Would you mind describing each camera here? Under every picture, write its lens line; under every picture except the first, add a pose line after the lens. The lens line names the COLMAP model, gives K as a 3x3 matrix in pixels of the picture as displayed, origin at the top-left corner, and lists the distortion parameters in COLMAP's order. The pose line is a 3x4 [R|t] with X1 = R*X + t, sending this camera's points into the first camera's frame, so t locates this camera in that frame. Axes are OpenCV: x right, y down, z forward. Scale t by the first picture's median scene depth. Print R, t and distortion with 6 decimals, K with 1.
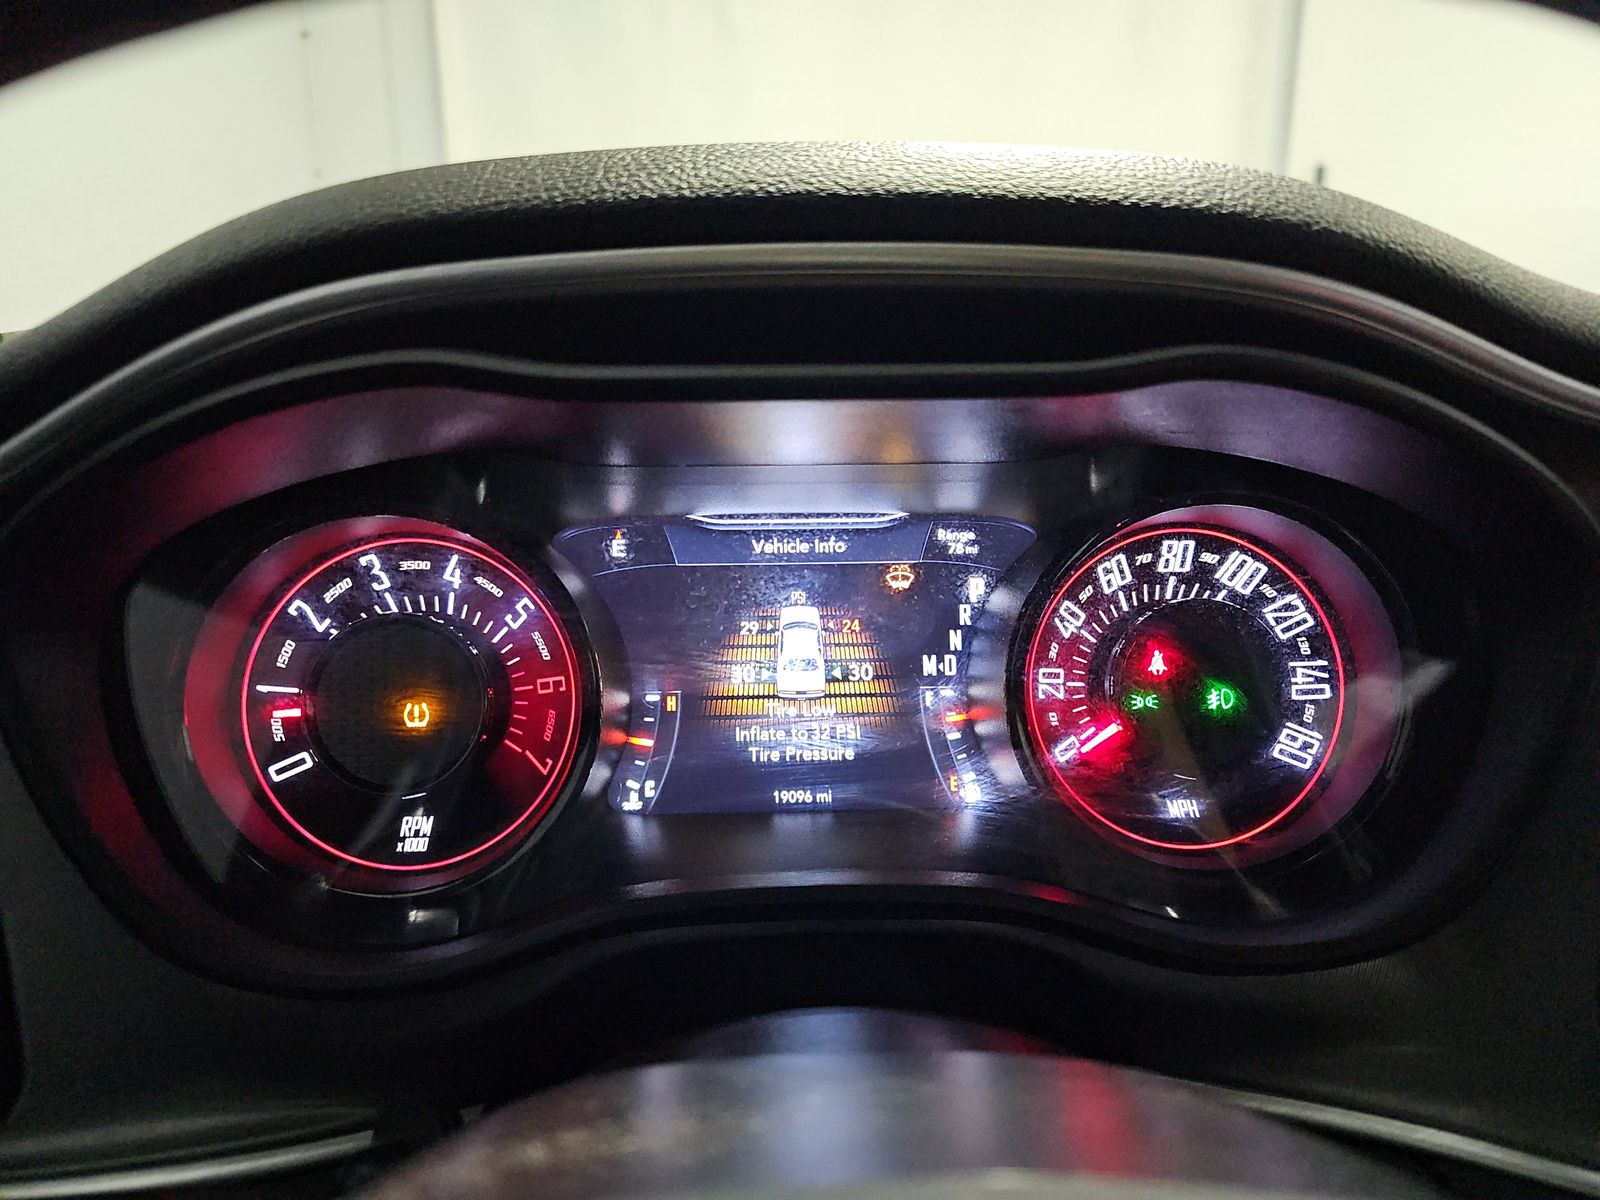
lens RADIAL K [[1065.2, 0, 808.2], [0, 1065.2, 593.3], [0, 0, 1]] dist [0.068129, -0.074143]
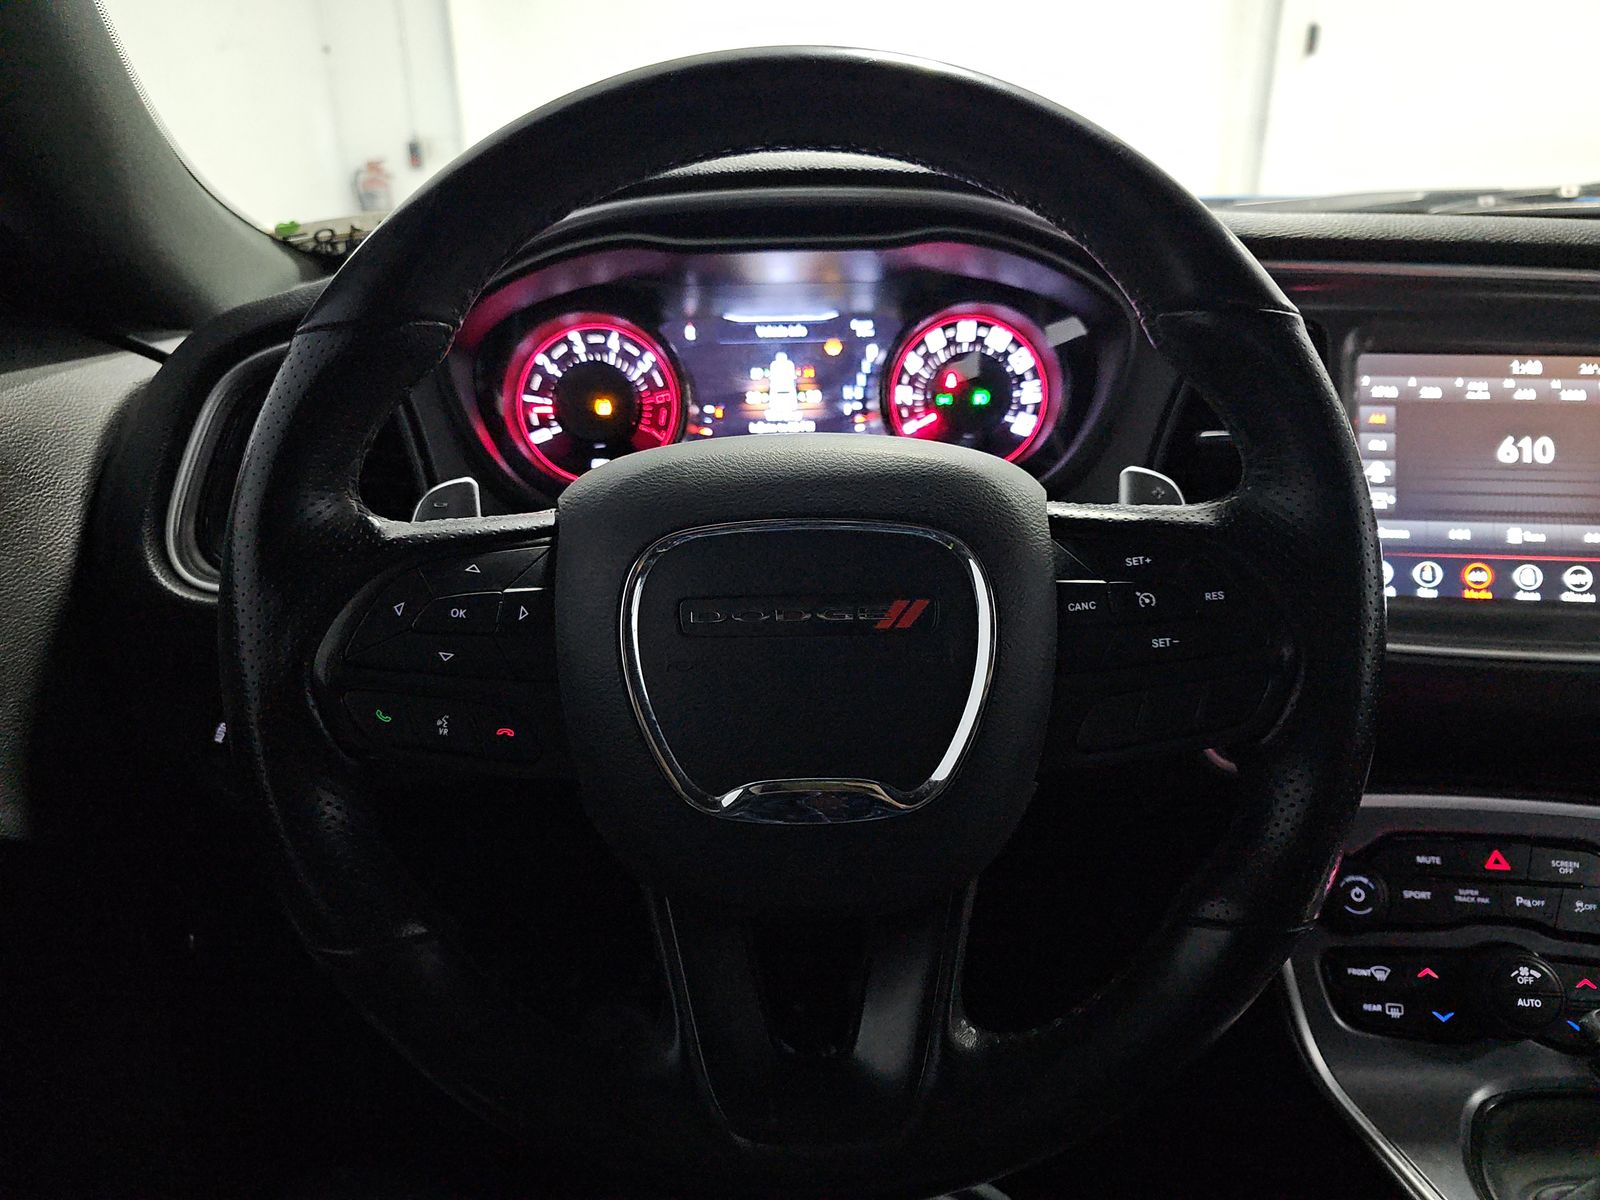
lens RADIAL K [[1065.2, 0, 808.2], [0, 1065.2, 593.3], [0, 0, 1]] dist [0.068129, -0.074143]
pose [[0.999866, -0.010356, -0.012652, 0.063753], [0.011697, 0.993760, 0.110926, 0.228273], [0.011425, -0.111060, 0.993748, -1.064656]]
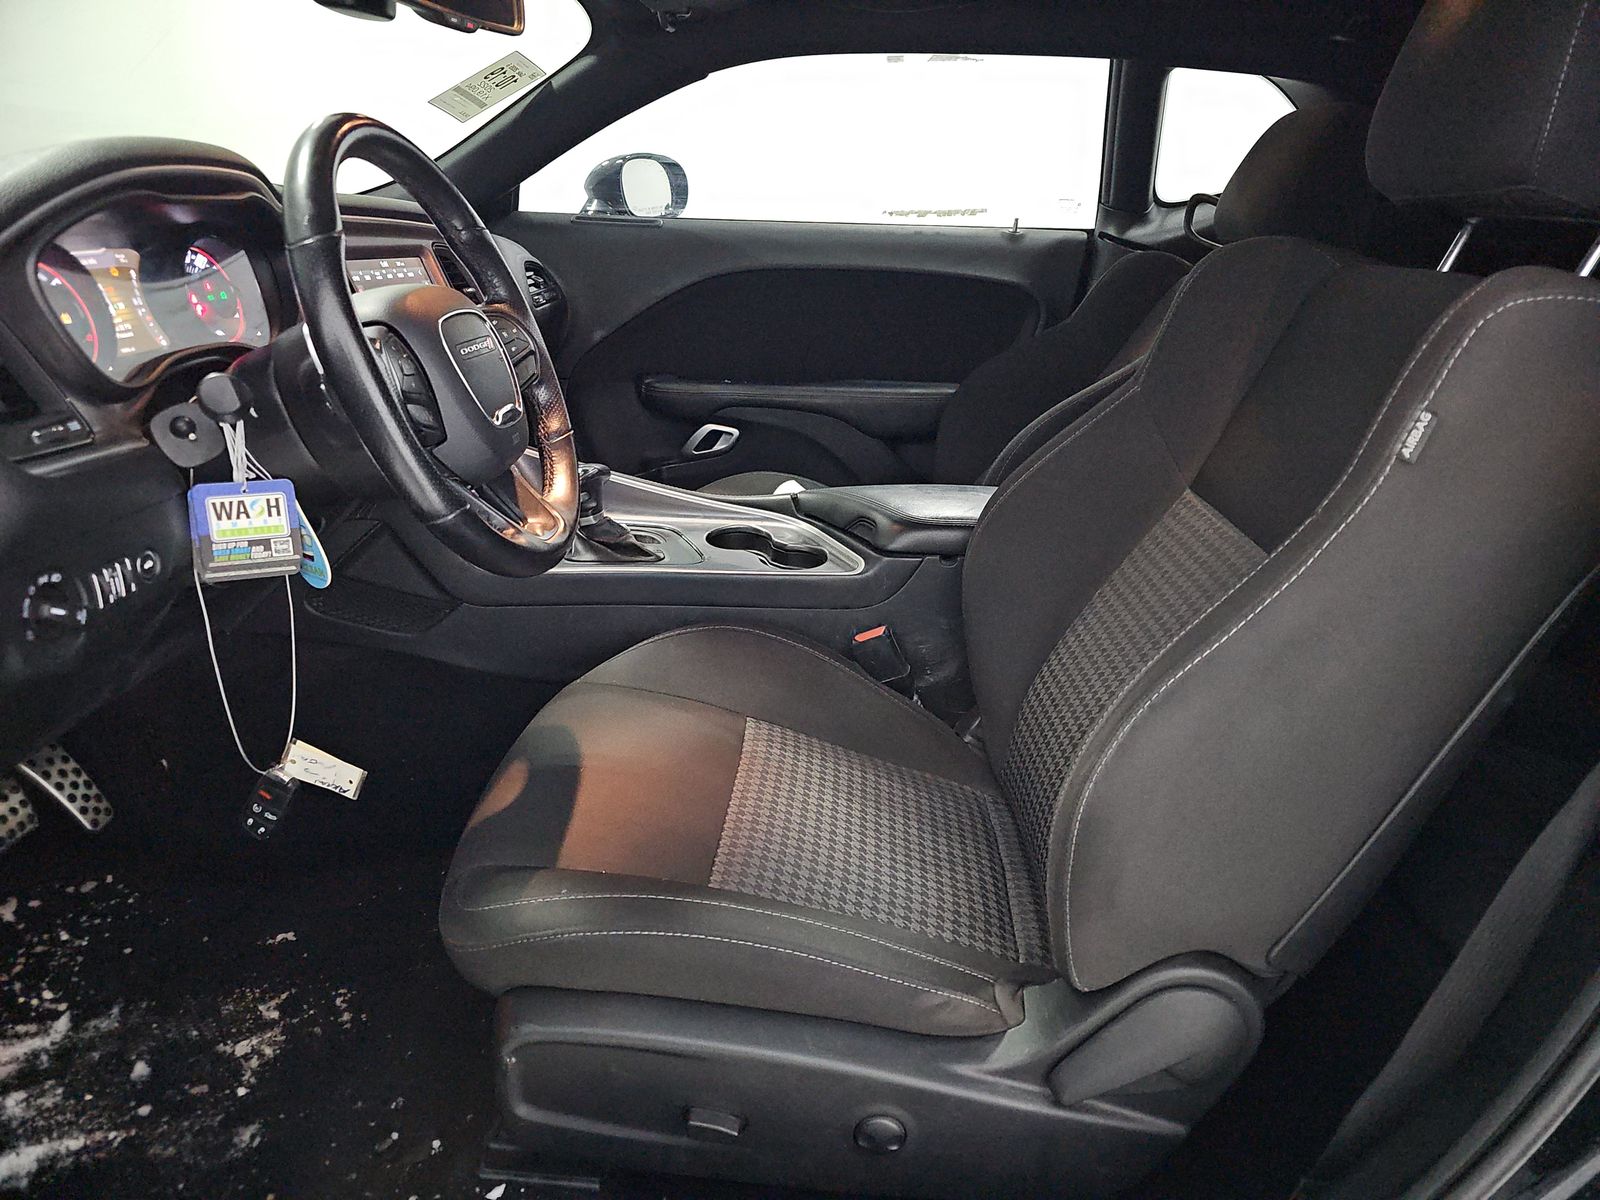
lens RADIAL K [[1065.2, 0, 808.2], [0, 1065.2, 593.3], [0, 0, 1]] dist [0.068129, -0.074143]
pose [[0.067903, -0.327093, 0.942549, -2.921922], [0.196362, 0.930633, 0.308811, 0.270598], [-0.978177, 0.164112, 0.127421, -1.097439]]
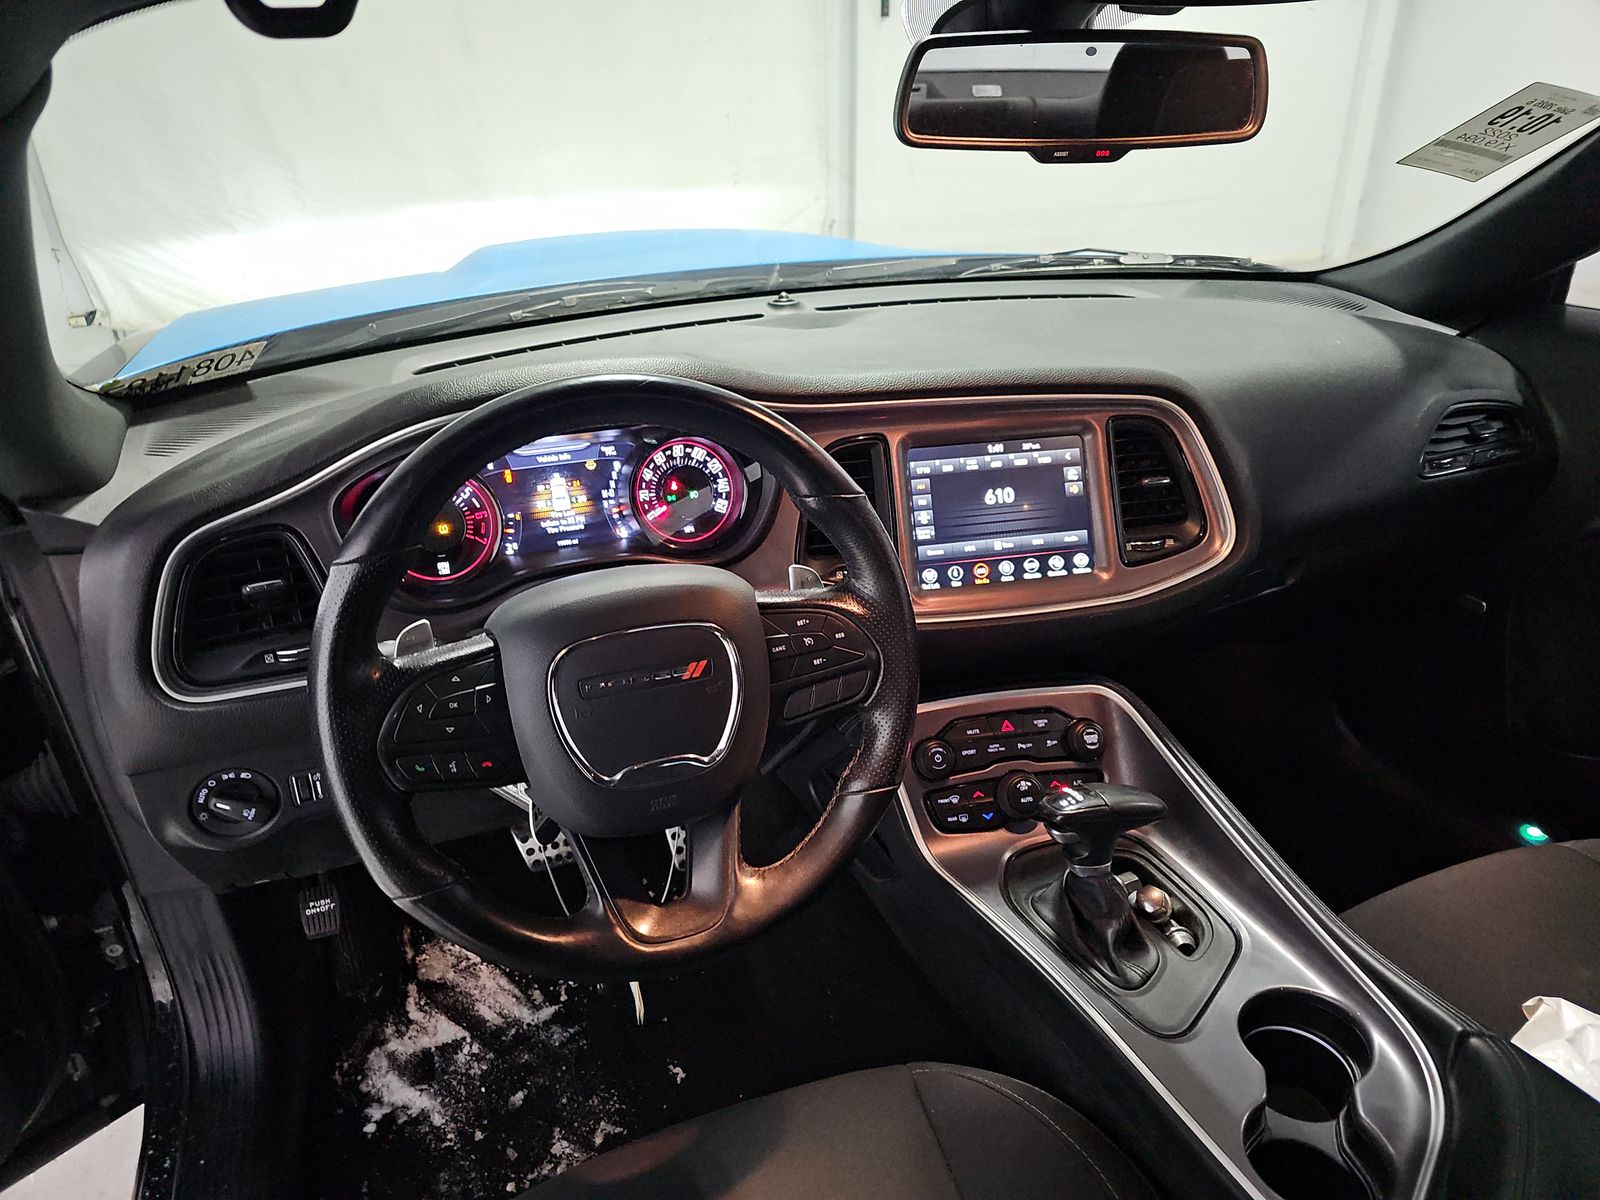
lens RADIAL K [[1065.2, 0, 808.2], [0, 1065.2, 593.3], [0, 0, 1]] dist [0.068129, -0.074143]
pose [[0.948593, -0.144211, 0.281734, -0.239066], [0.088955, 0.975759, 0.199951, -0.217384], [-0.303740, -0.164611, 0.938427, -2.117593]]
